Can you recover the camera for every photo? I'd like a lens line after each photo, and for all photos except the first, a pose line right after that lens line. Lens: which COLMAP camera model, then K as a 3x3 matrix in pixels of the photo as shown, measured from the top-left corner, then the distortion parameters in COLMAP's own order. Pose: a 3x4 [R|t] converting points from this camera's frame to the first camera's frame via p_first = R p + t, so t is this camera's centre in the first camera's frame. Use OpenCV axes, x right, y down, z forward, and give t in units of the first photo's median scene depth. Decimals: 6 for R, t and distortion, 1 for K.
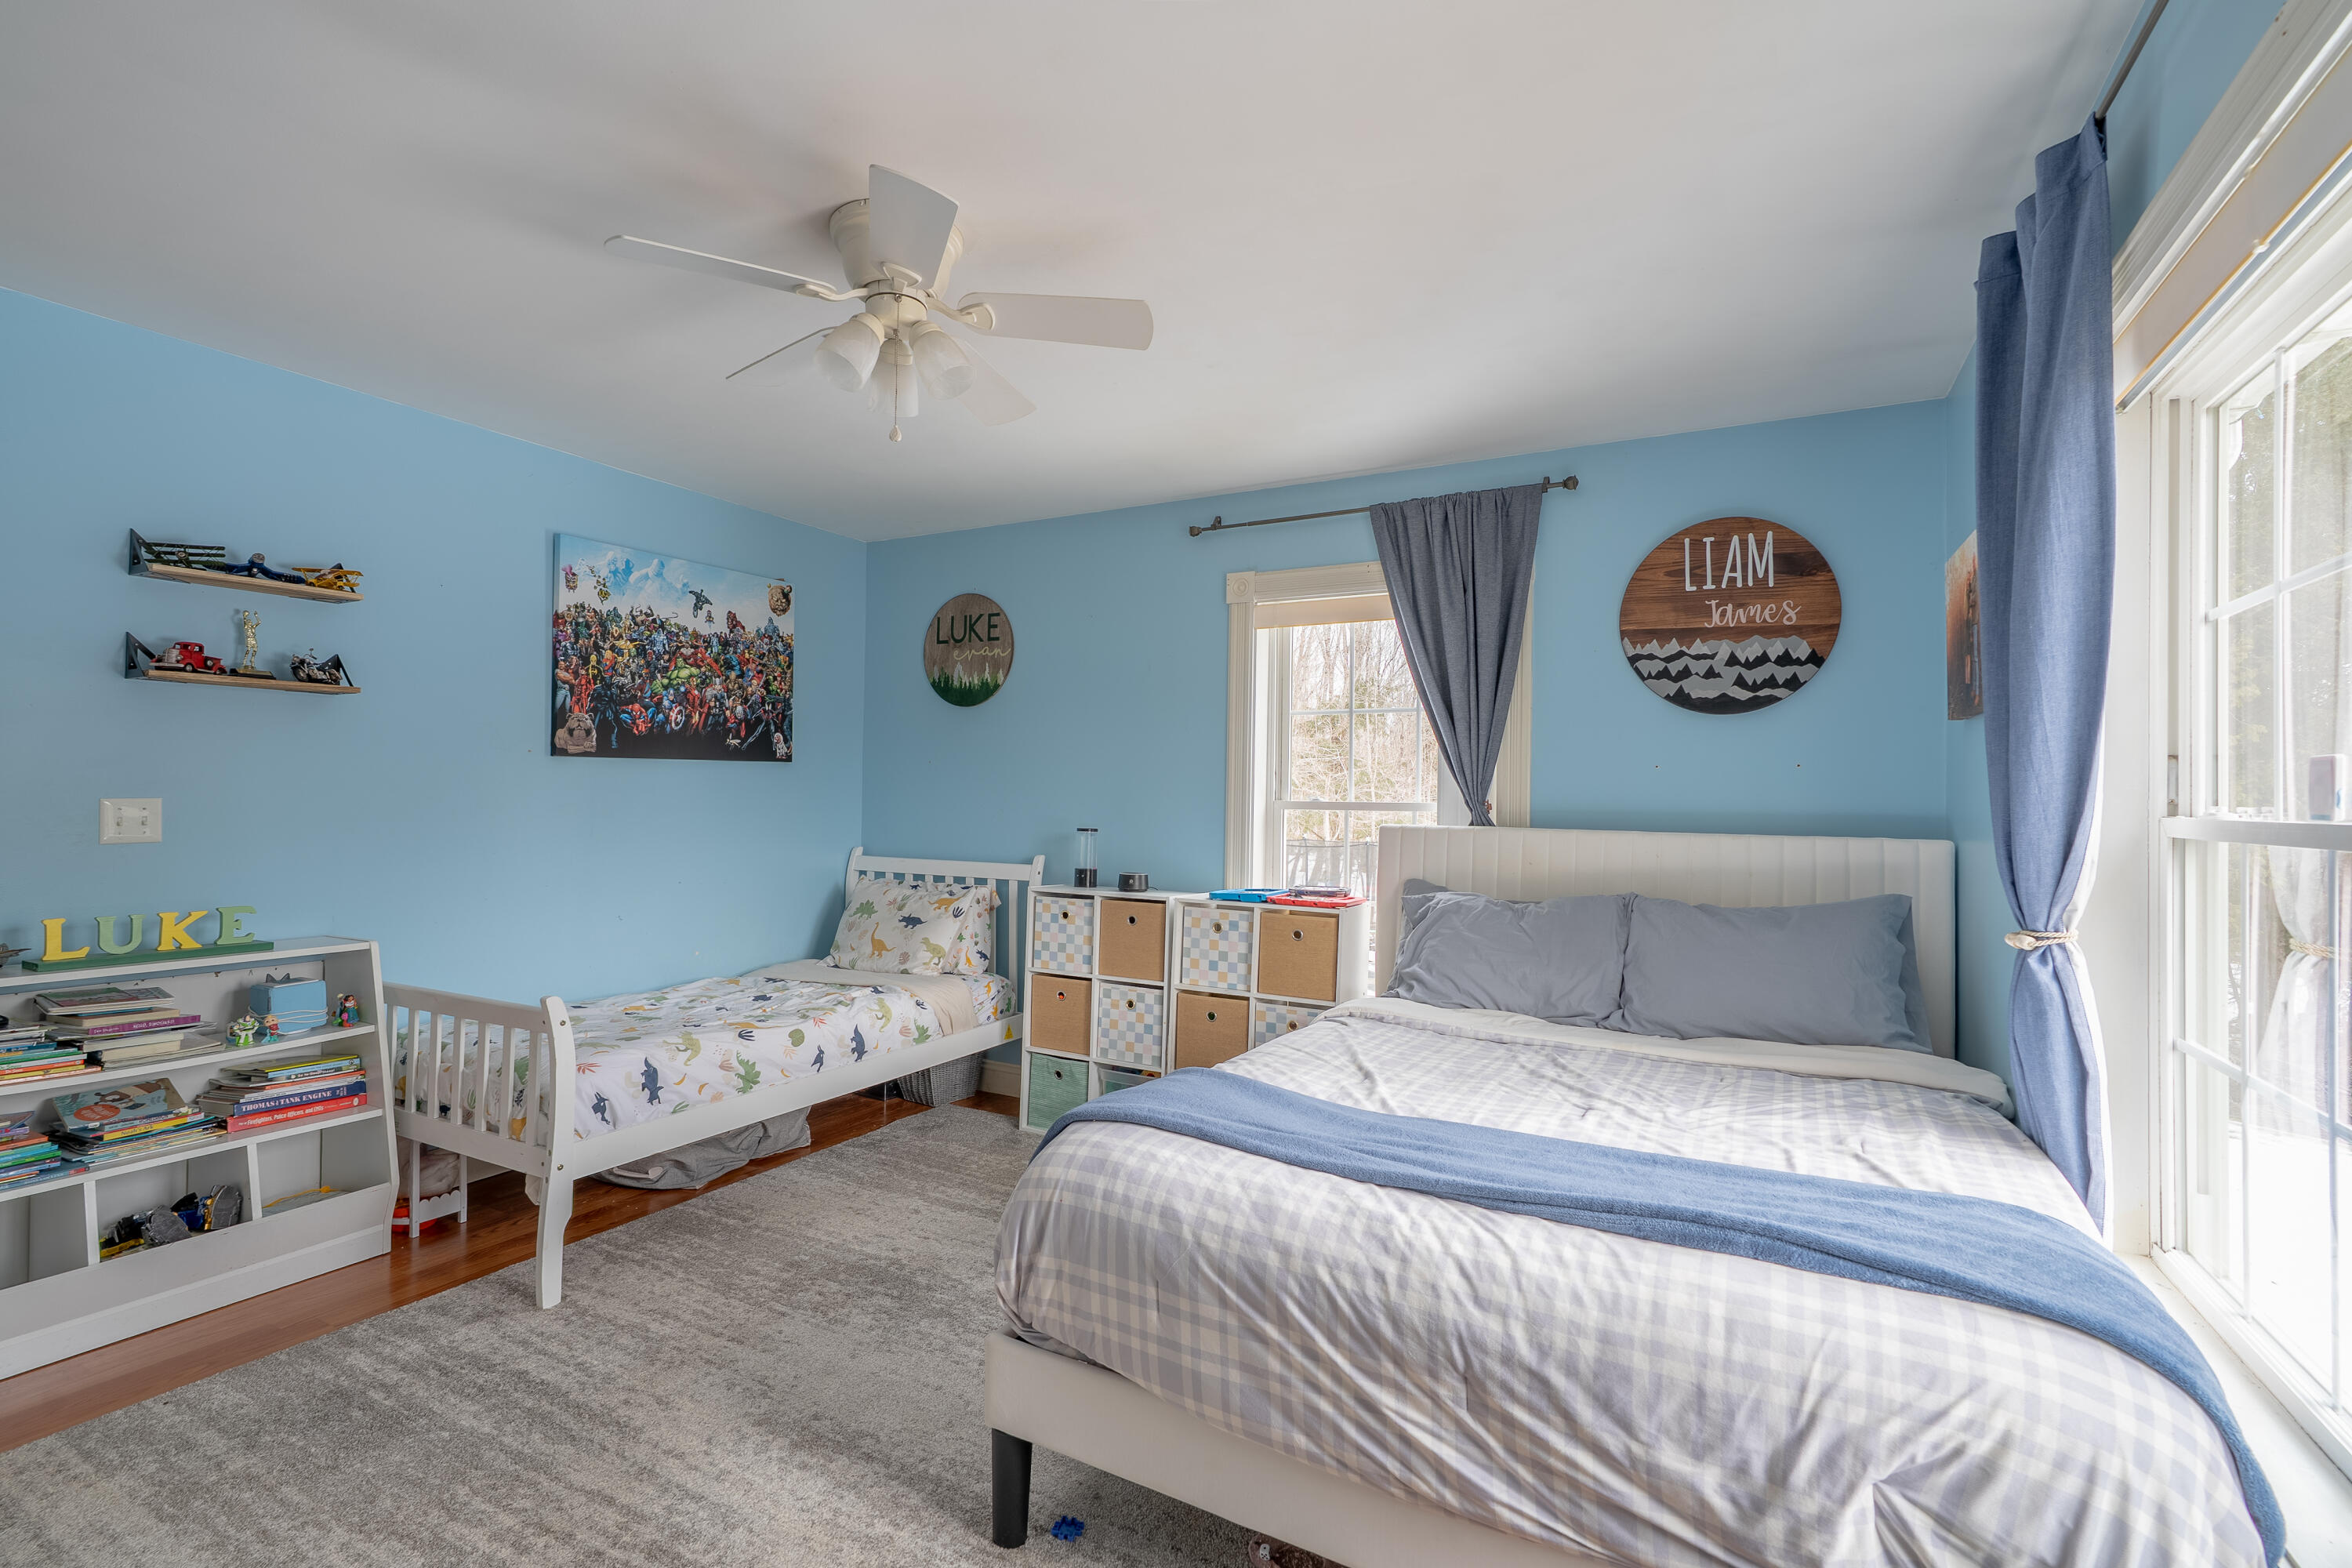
lens RADIAL K [[1060.4, 0, 1192.8], [0, 1060.4, 791.2], [0, 0, 1]] dist [-0.005108, 0.003119]
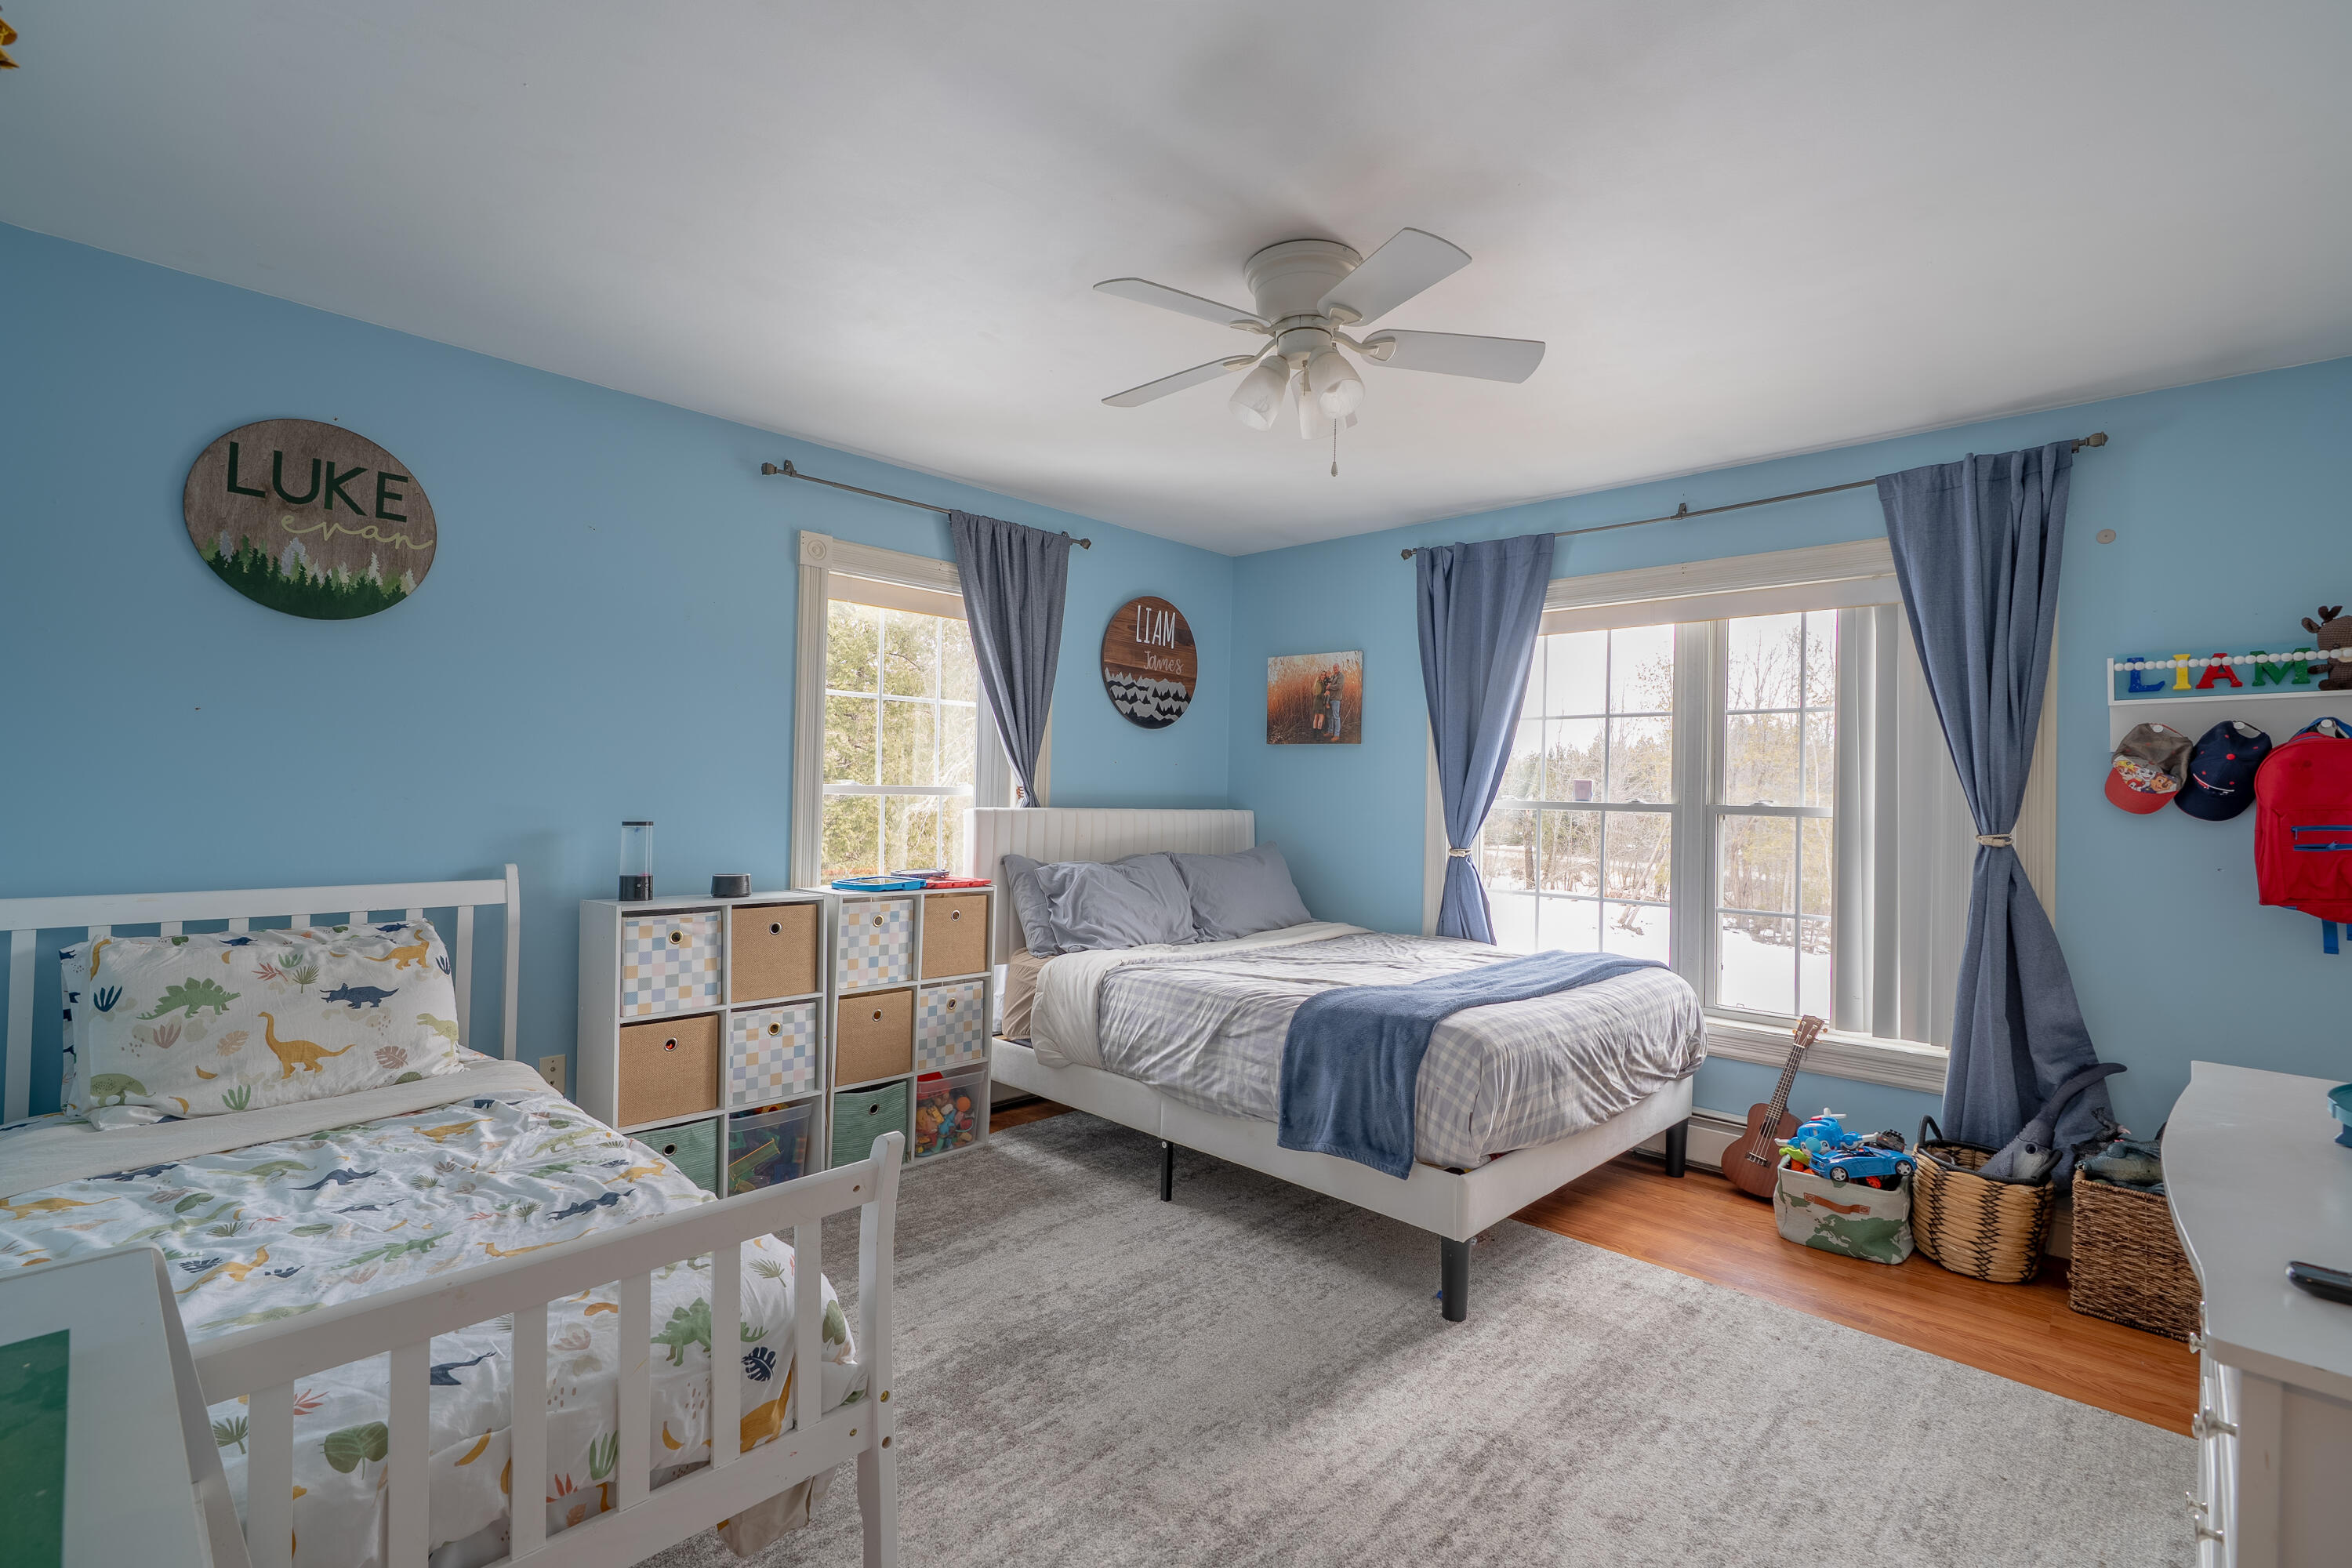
lens RADIAL K [[1060.4, 0, 1179.7], [0, 1060.4, 788.8], [0, 0, 1]] dist [-0.005108, 0.003119]
pose [[0.263855, -0.006561, 0.964540, -0.800567], [-0.024590, 0.999606, 0.013526, -0.008086], [-0.964249, -0.027287, 0.263589, 0.488080]]
